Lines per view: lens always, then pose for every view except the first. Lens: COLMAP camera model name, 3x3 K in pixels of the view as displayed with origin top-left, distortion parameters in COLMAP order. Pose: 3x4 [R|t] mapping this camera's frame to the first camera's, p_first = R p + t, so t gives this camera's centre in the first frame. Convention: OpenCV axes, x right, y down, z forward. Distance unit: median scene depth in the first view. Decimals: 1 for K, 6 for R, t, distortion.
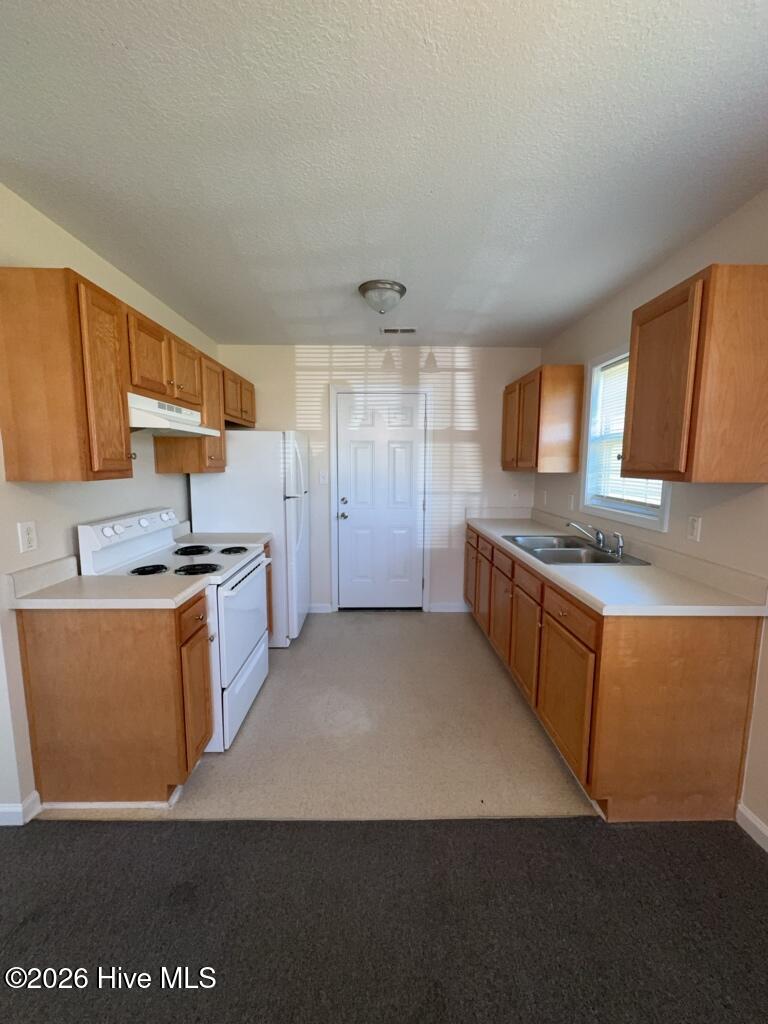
lens RADIAL K [[408.7, 0, 383.5], [0, 408.7, 514.5], [0, 0, 1]] dist [0.001296, -0.000030]
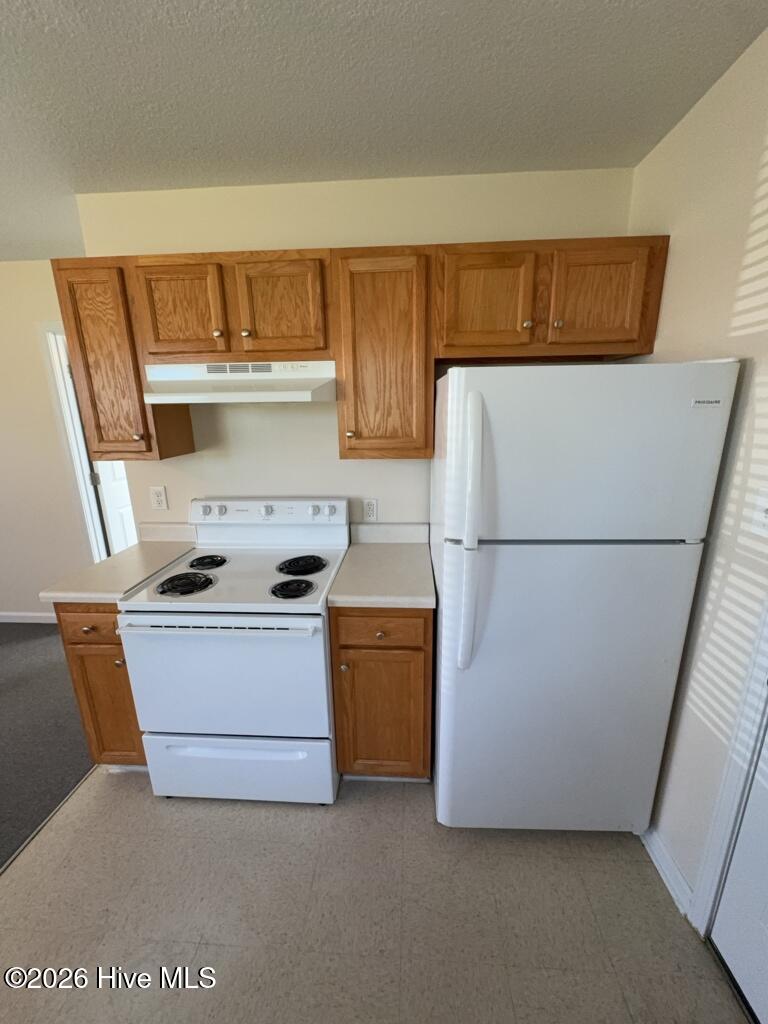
lens RADIAL K [[408.7, 0, 384.4], [0, 408.7, 509.8], [0, 0, 1]] dist [0.001296, -0.000030]
pose [[-0.075696, 0.252272, -0.964691, 0.120192], [-0.109034, 0.959571, 0.259489, -0.126525], [0.991152, 0.124826, -0.045129, 0.708990]]
